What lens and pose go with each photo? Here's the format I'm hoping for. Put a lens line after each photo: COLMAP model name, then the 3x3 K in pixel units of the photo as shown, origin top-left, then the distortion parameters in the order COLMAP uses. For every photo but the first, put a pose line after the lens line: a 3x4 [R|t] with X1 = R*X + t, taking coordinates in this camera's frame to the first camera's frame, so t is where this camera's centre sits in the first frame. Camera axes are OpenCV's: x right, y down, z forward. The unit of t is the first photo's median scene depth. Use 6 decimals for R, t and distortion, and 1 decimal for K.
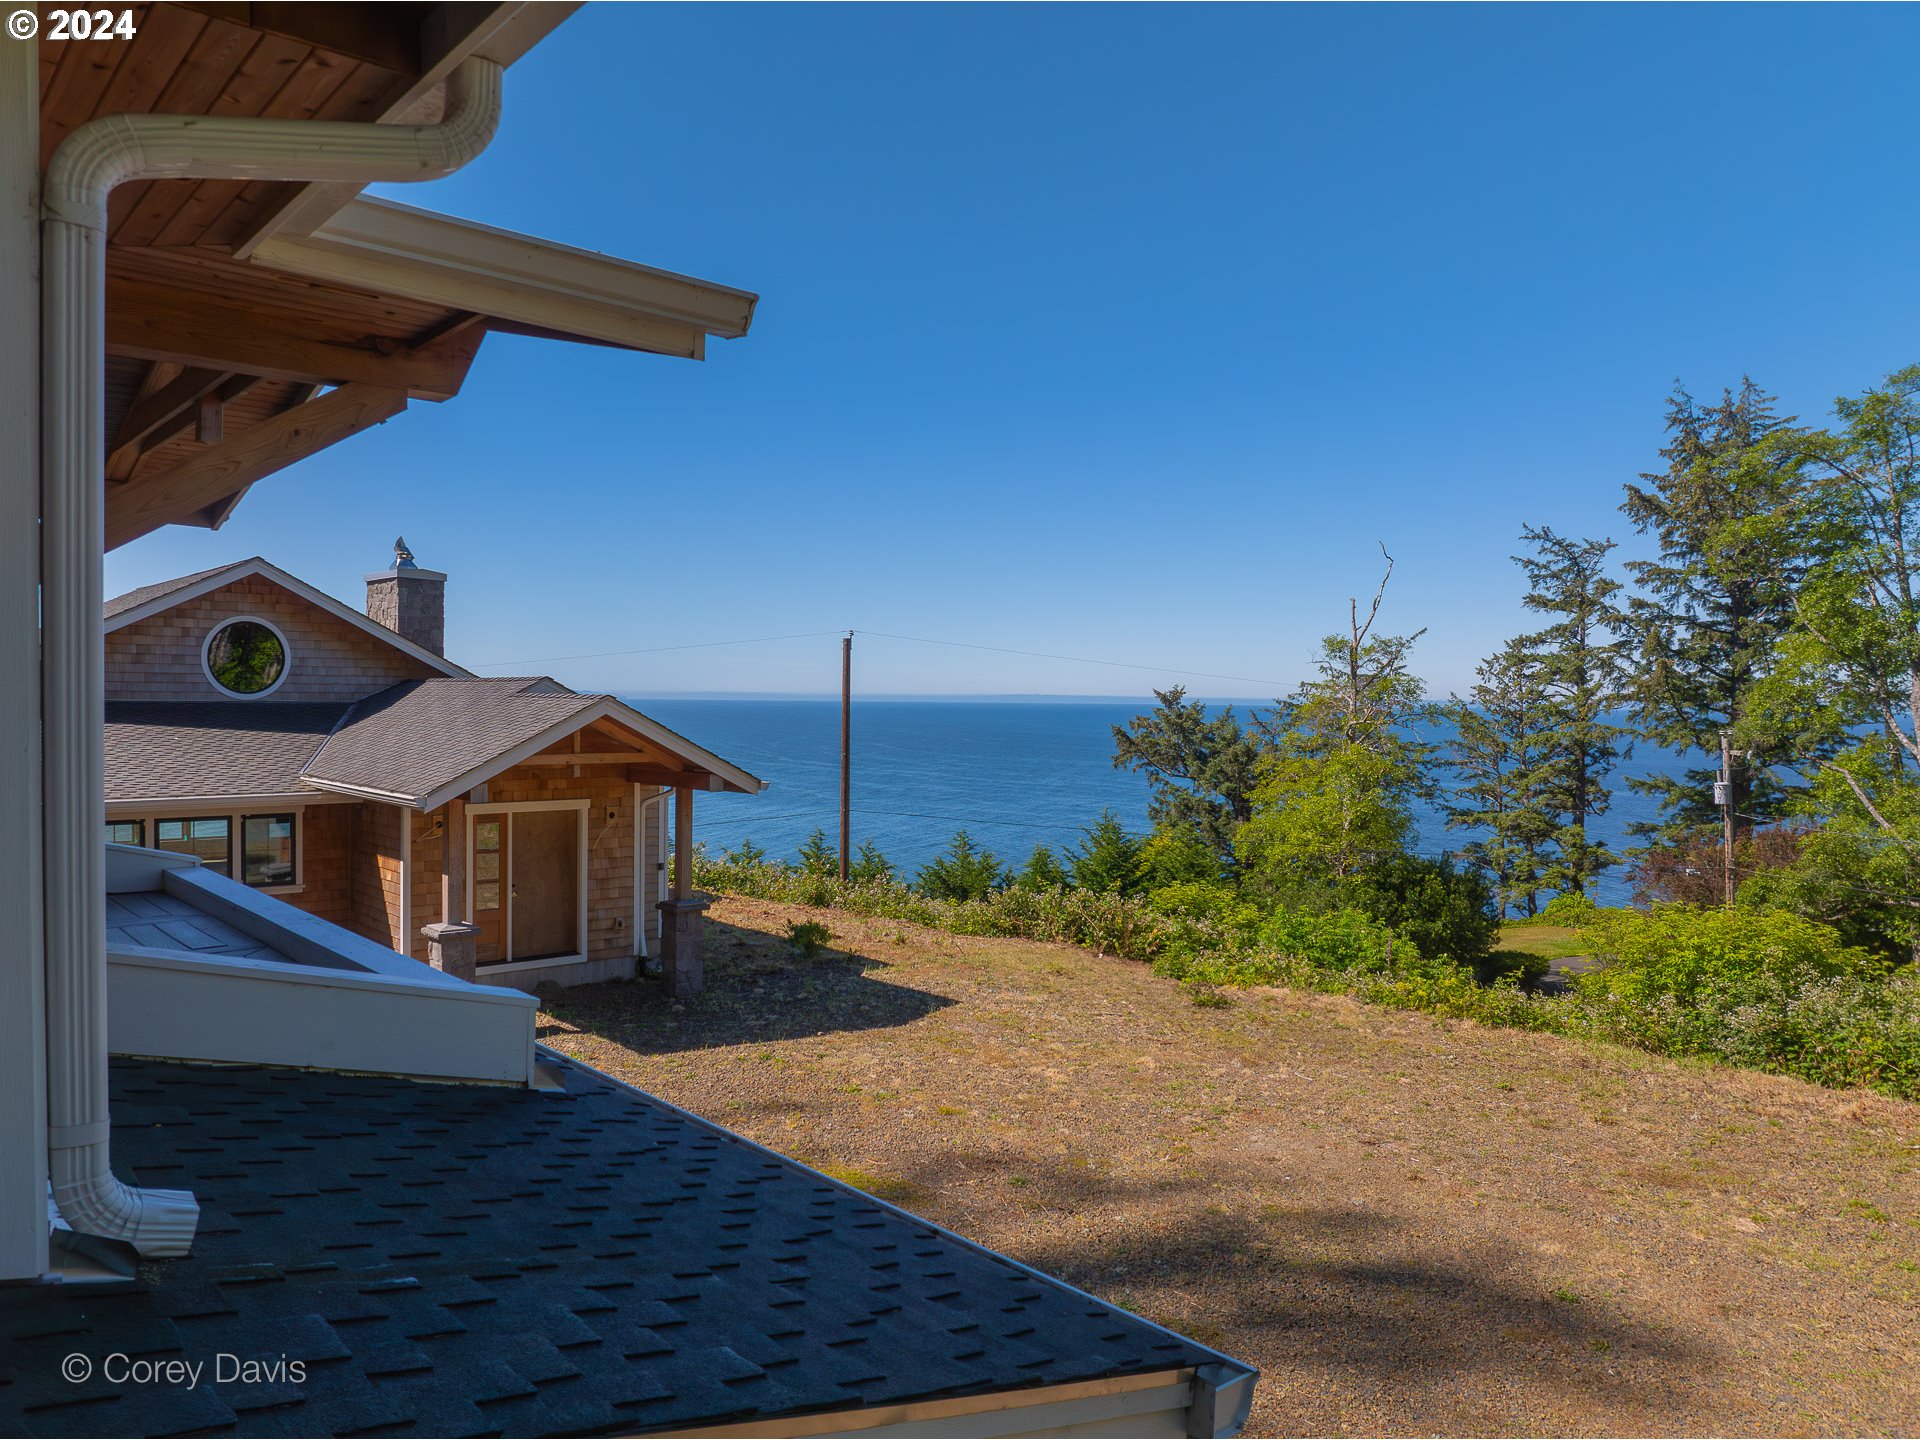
lens RADIAL K [[1355.0, 0, 954.4], [0, 1355.0, 714.7], [0, 0, 1]] dist [-0.036862, -0.002108]
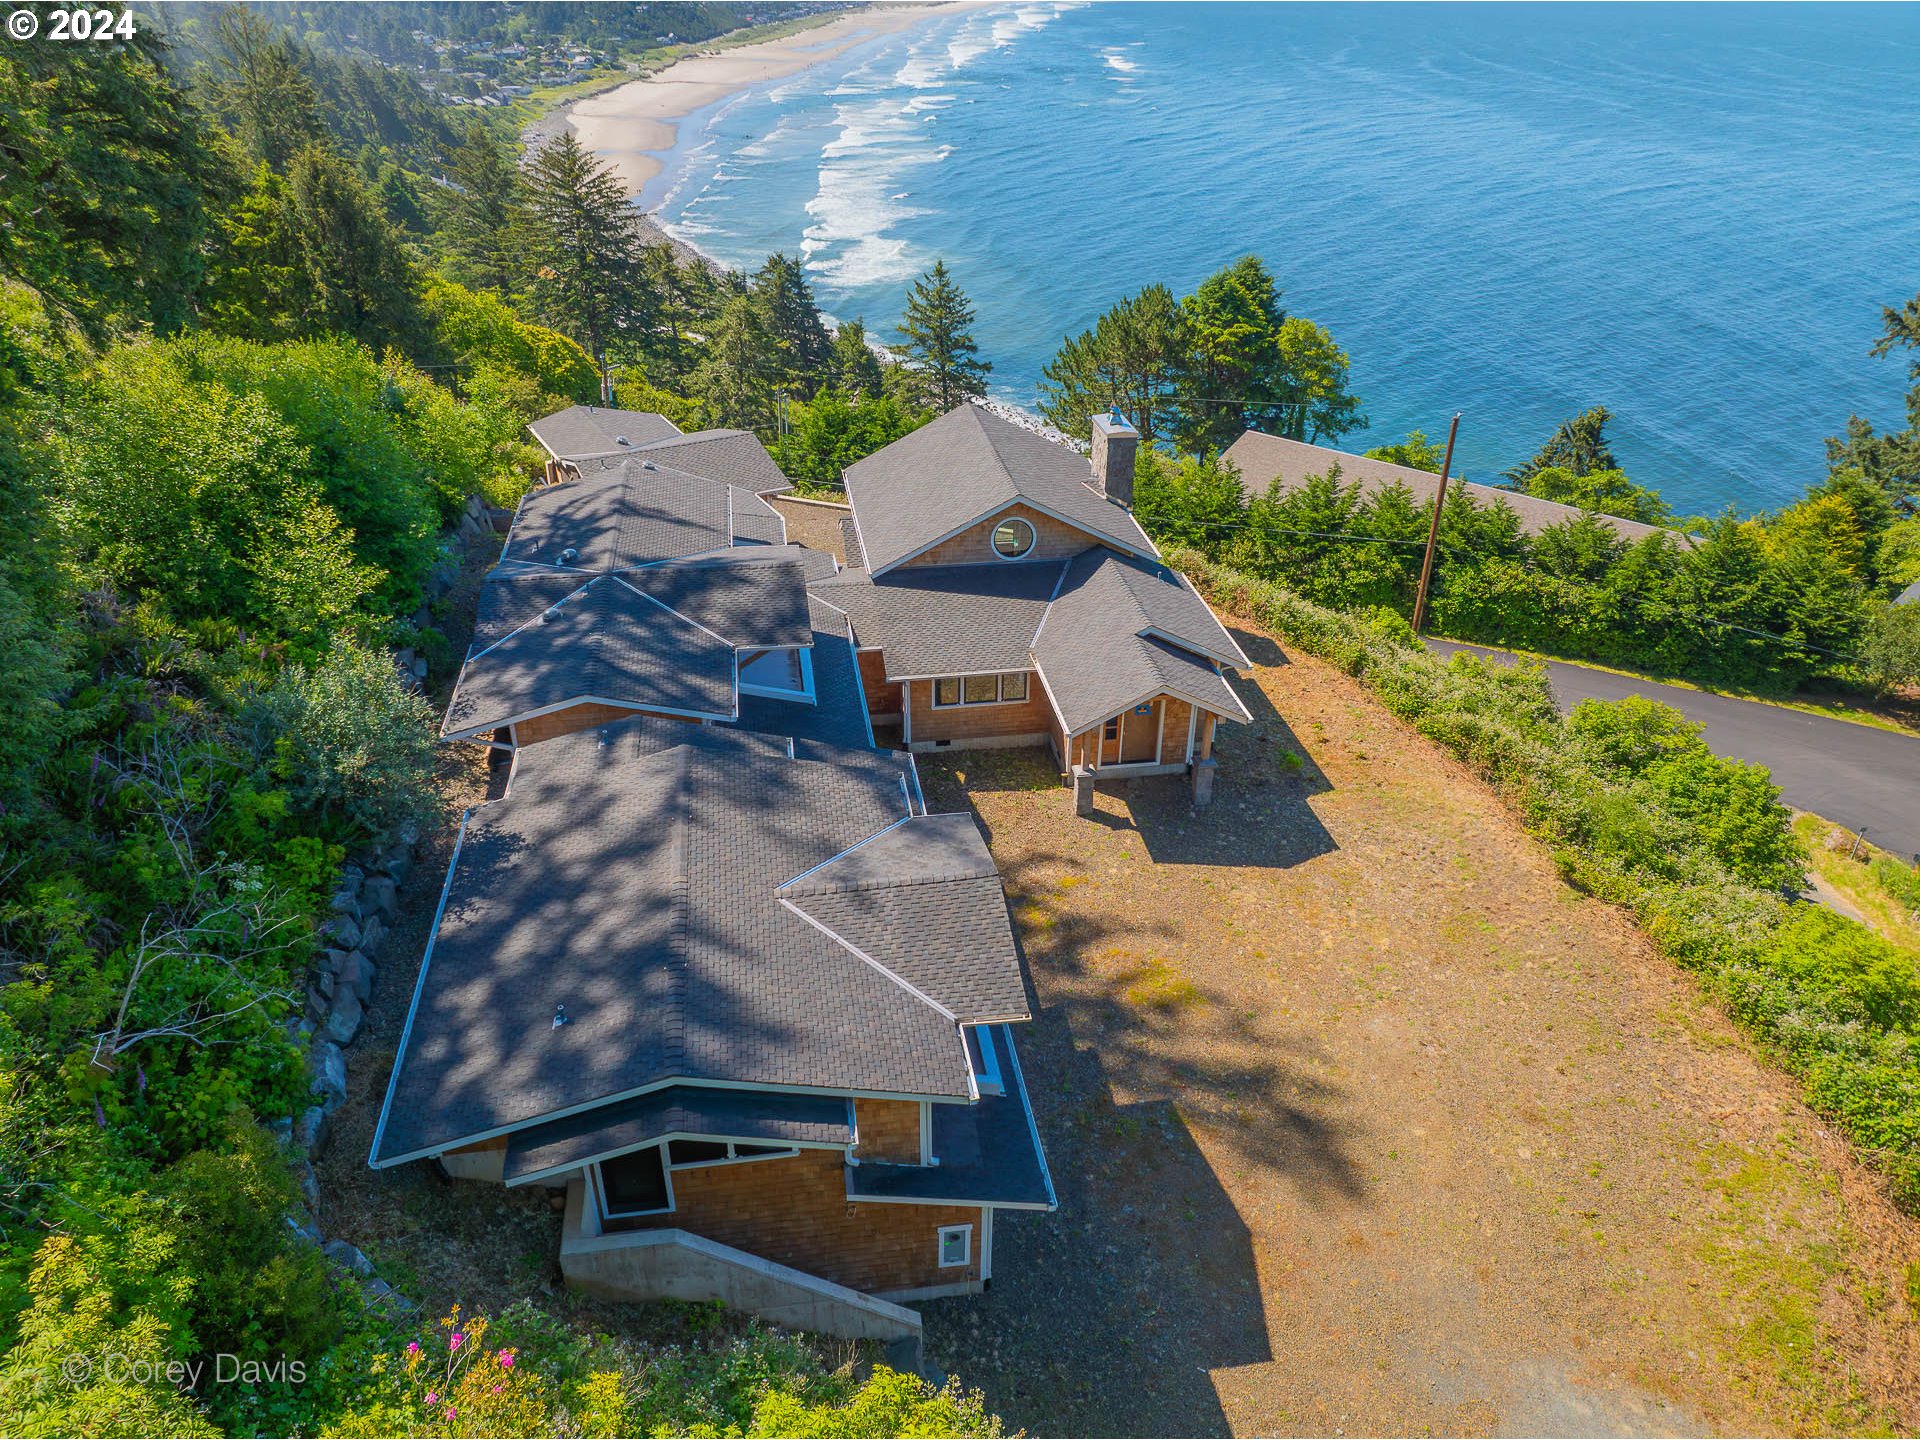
lens RADIAL K [[1355.0, 0, 954.4], [0, 1355.0, 714.7], [0, 0, 1]] dist [-0.036862, -0.002108]
pose [[0.841765, 0.260227, -0.472984, 0.321321], [-0.000247, 0.876334, 0.481703, -0.701994], [0.539844, -0.405364, 0.737732, -0.480249]]
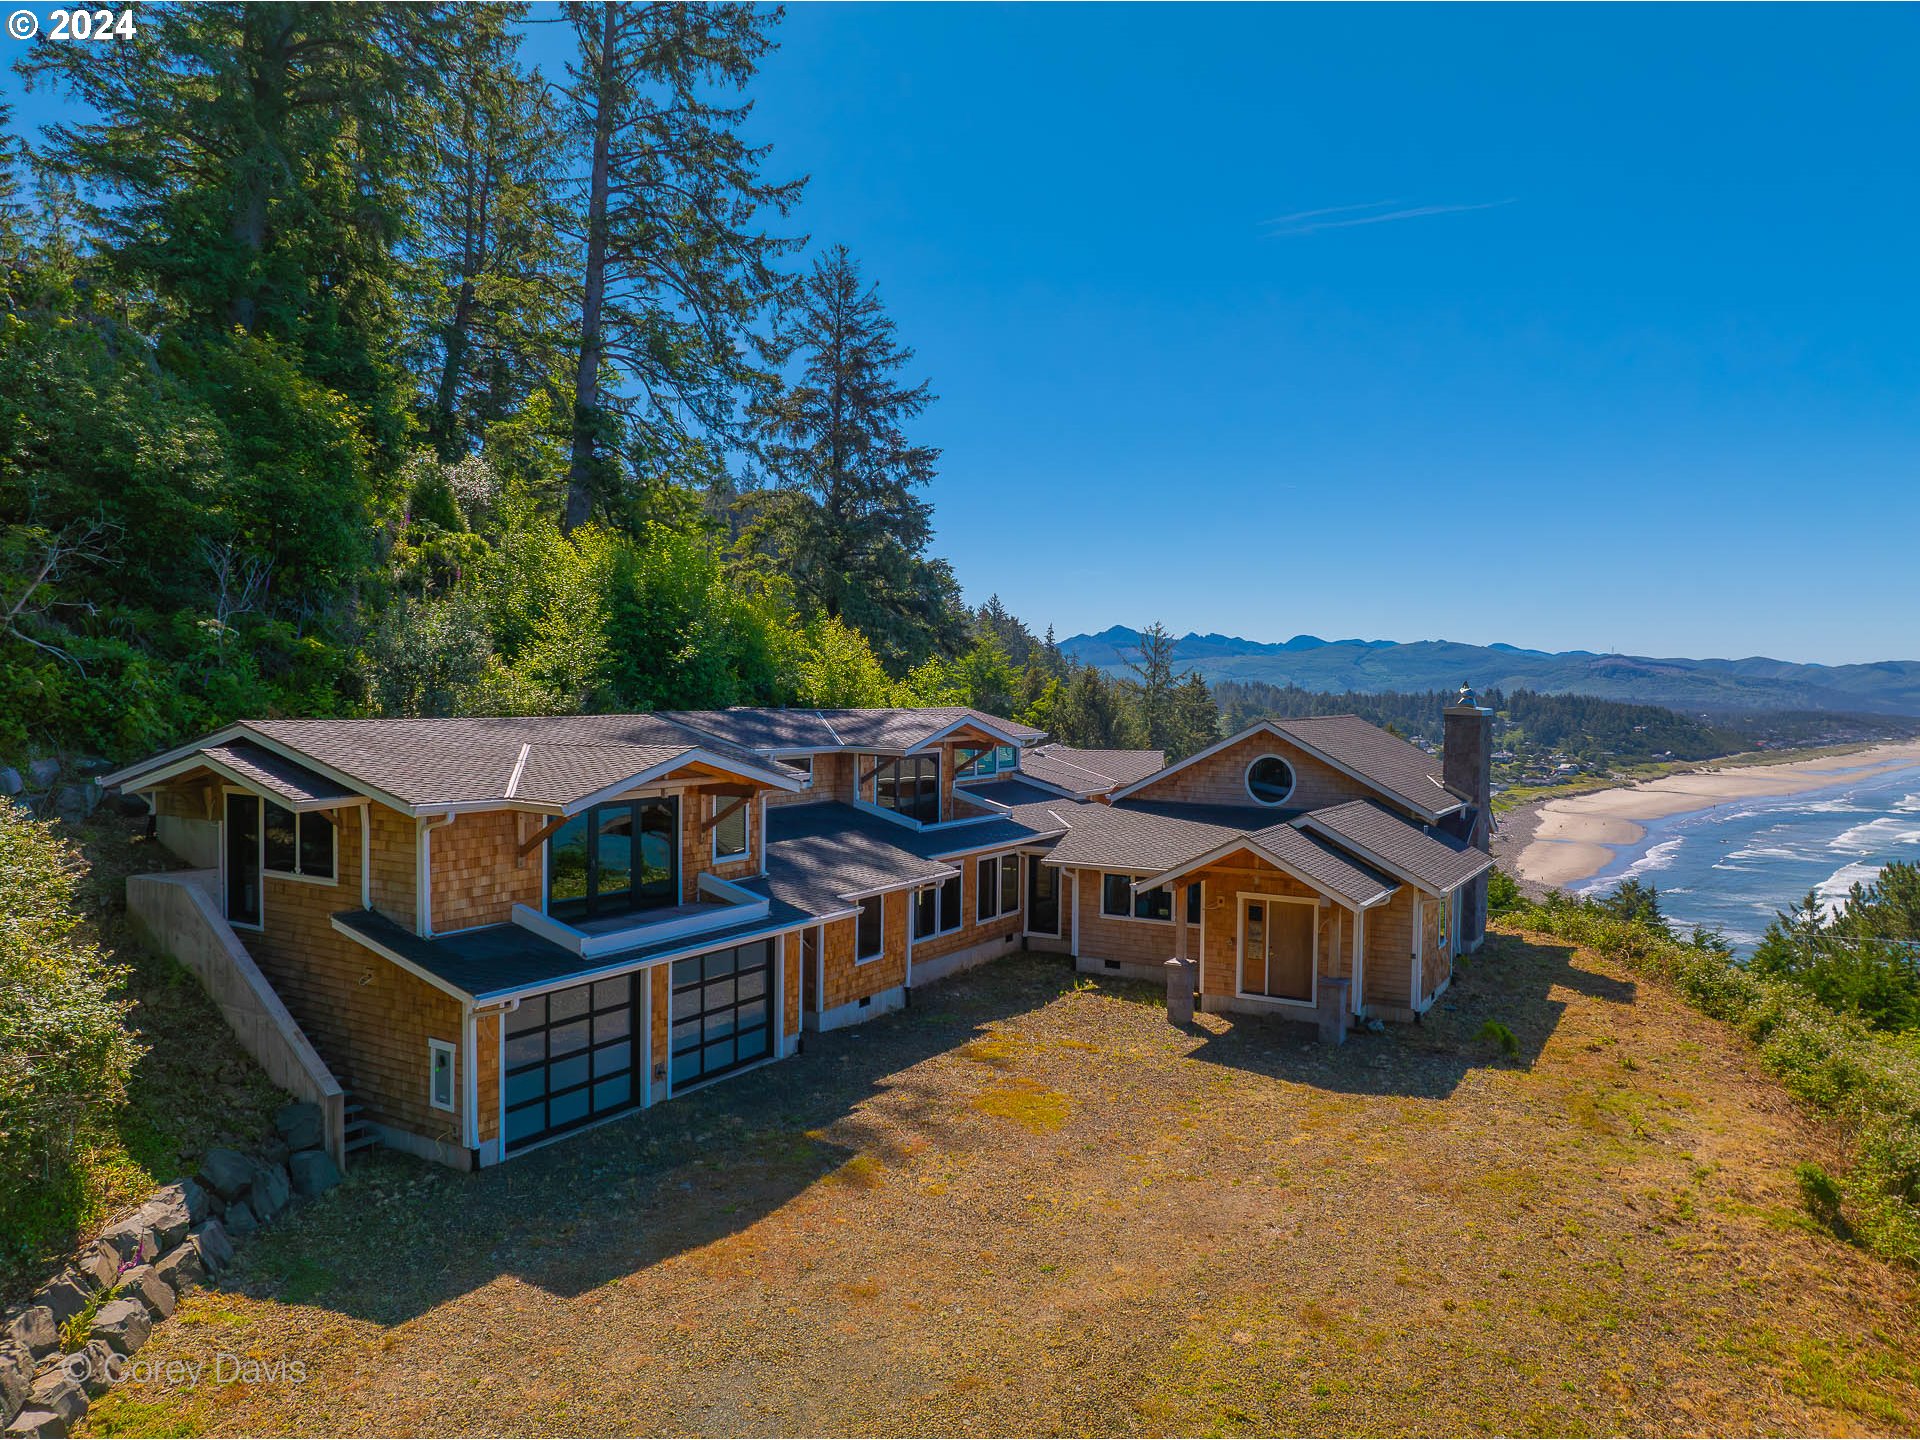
lens RADIAL K [[1355.0, 0, 954.4], [0, 1355.0, 714.7], [0, 0, 1]] dist [-0.036862, -0.002108]
pose [[0.306177, 0.016311, -0.951835, 0.871877], [-0.021928, 0.999709, 0.010078, -0.125429], [0.951722, 0.017786, 0.306446, 0.139975]]
